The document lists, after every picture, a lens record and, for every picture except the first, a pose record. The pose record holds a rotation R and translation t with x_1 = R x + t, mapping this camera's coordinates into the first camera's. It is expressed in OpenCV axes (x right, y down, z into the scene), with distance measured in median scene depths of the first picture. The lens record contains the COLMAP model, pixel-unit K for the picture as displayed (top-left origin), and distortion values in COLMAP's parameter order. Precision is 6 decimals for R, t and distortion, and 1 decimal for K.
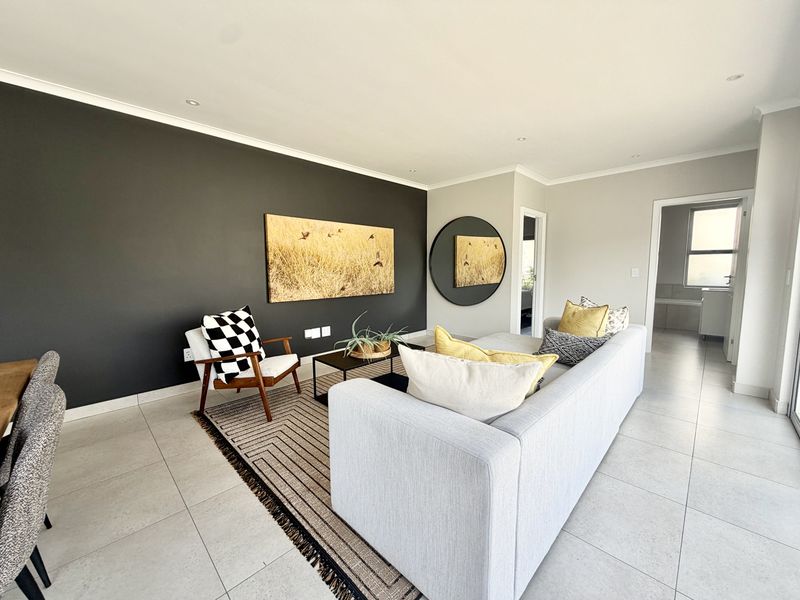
lens RADIAL K [[320.8, 0, 396.5], [0, 320.8, 300.1], [0, 0, 1]] dist [-0.000900, -0.000052]
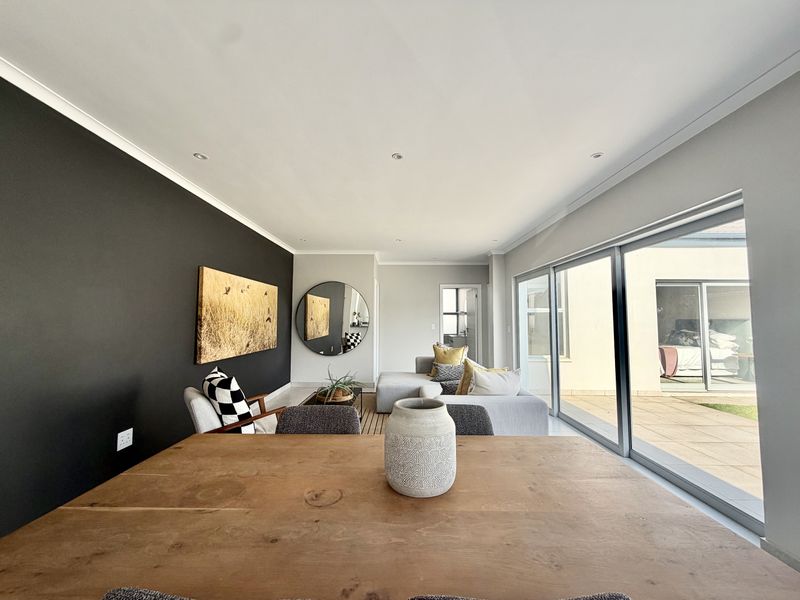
lens RADIAL K [[320.8, 0, 398.5], [0, 320.8, 302.1], [0, 0, 1]] dist [-0.000900, -0.000052]
pose [[0.710389, 0.047552, 0.702201, -0.611529], [0.063533, 0.989309, -0.131268, -0.009442], [-0.700936, 0.137865, 0.699773, -0.021832]]
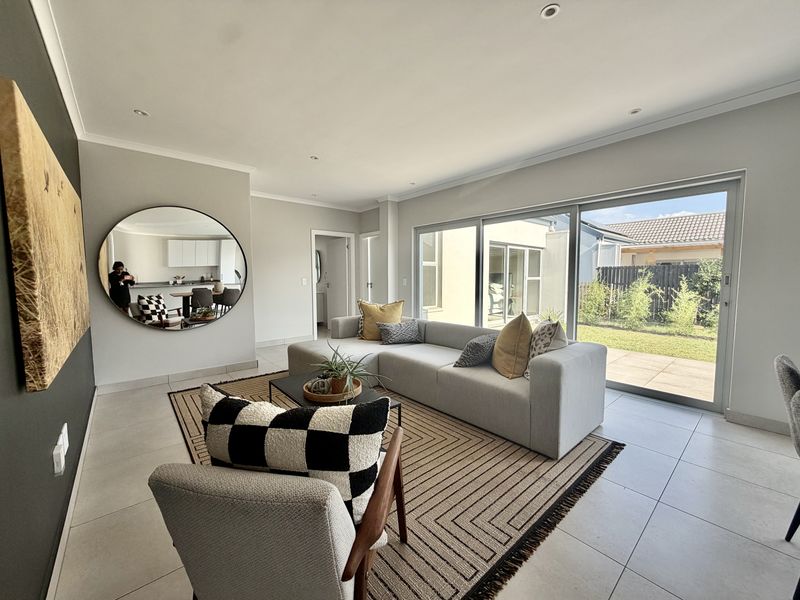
lens RADIAL K [[320.8, 0, 402.1], [0, 320.8, 297.4], [0, 0, 1]] dist [-0.000900, -0.000052]
pose [[0.070101, -0.055280, 0.996007, -0.635383], [0.107413, 0.993076, 0.047557, -0.052686], [-0.991740, 0.103650, 0.075553, 0.622128]]
